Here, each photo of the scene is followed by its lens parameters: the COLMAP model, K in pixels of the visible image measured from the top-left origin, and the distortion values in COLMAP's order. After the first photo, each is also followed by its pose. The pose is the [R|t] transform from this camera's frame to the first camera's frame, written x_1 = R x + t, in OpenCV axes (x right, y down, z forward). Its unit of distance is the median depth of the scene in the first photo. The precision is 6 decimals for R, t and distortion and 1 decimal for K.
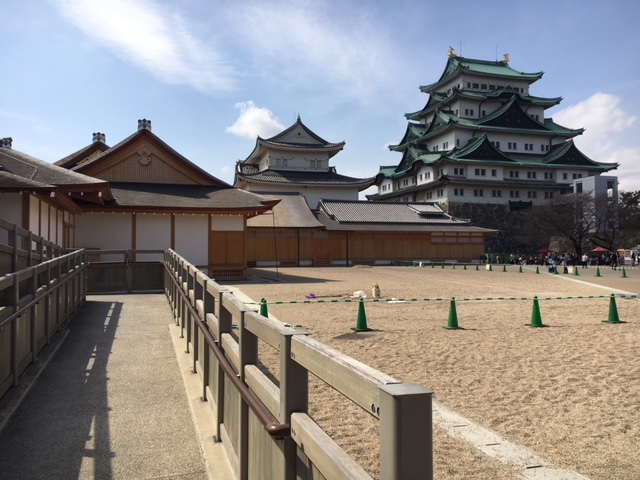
lens RADIAL K [[547.9, 0, 320.0], [0, 547.9, 240.0], [0, 0, 1]] dist [0.063566, -0.082085]
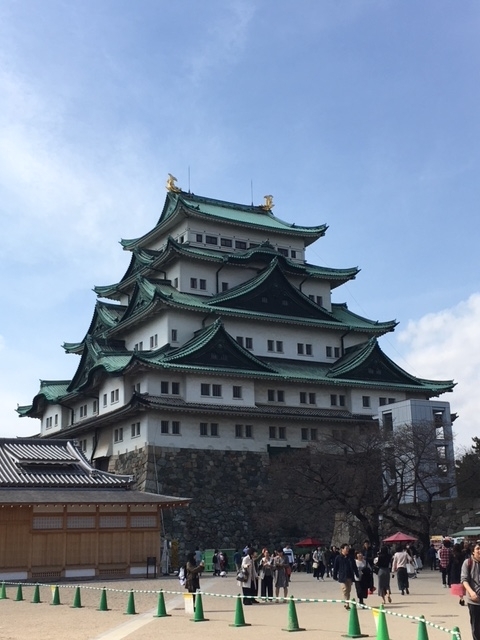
lens RADIAL K [[906.1, 0, 240.0], [0, 906.1, 320.0], [0, 0, 1]] dist [0.030244, 0.034458]
pose [[0.976252, 0.031304, 0.214363, 0.119459], [0.017091, 0.975291, -0.220261, 0.002673], [-0.215962, 0.218694, 0.951595, 0.141667]]
